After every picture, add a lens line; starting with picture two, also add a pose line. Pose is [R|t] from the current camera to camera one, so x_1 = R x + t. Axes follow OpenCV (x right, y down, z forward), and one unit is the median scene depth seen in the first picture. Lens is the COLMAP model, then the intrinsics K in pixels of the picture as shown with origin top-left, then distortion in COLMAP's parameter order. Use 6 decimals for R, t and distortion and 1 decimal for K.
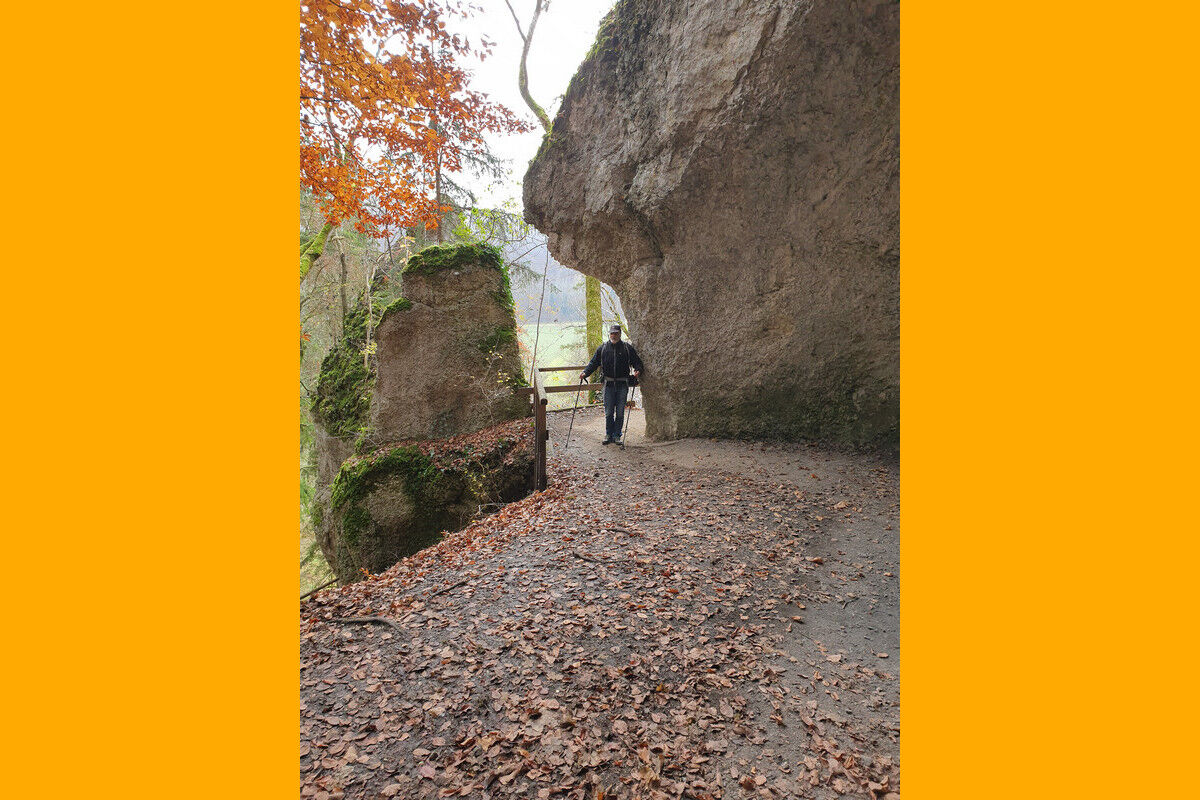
lens RADIAL K [[607.0, 0, 600.0], [0, 607.0, 400.0], [0, 0, 1]] dist [0.035264, 0.000063]
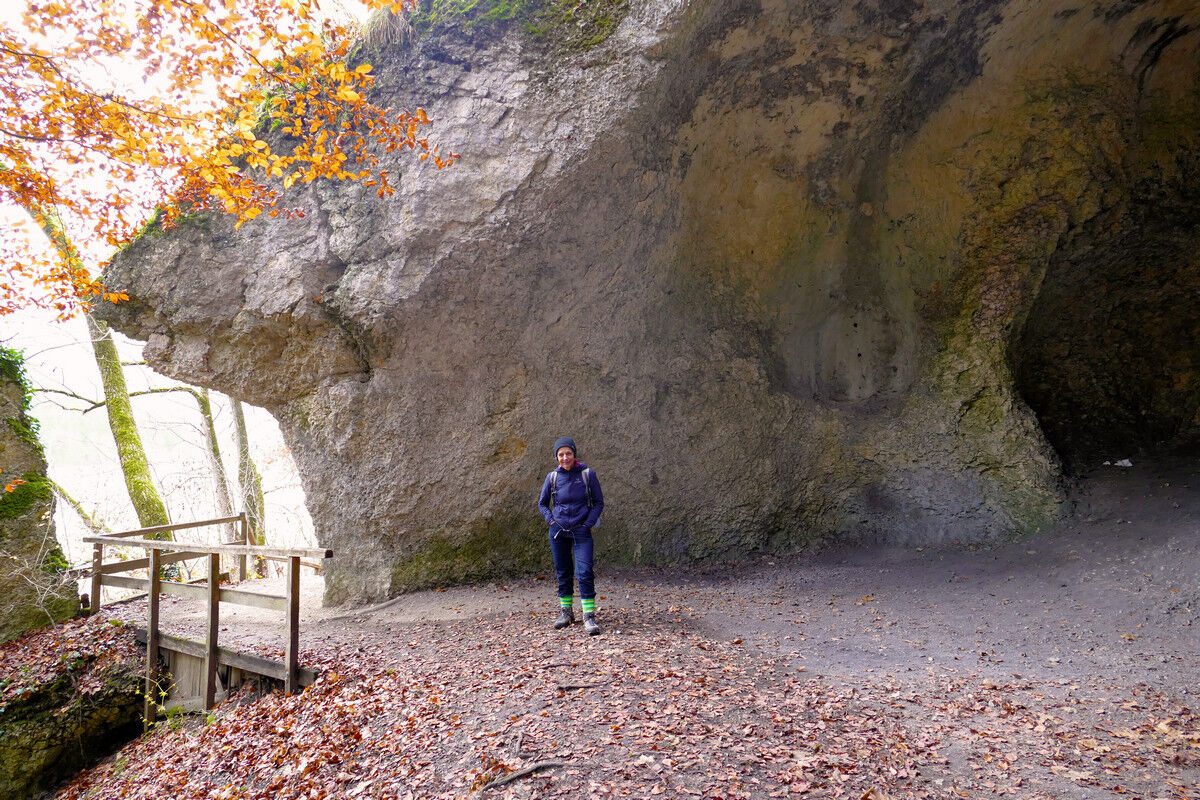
lens RADIAL K [[816.5, 0, 600.0], [0, 816.5, 400.0], [0, 0, 1]] dist [0.001252, -0.001340]
pose [[0.749855, 0.003415, 0.661594, -0.418200], [0.131057, 0.979404, -0.153597, 0.012989], [-0.648492, 0.201881, 0.733963, -0.006293]]
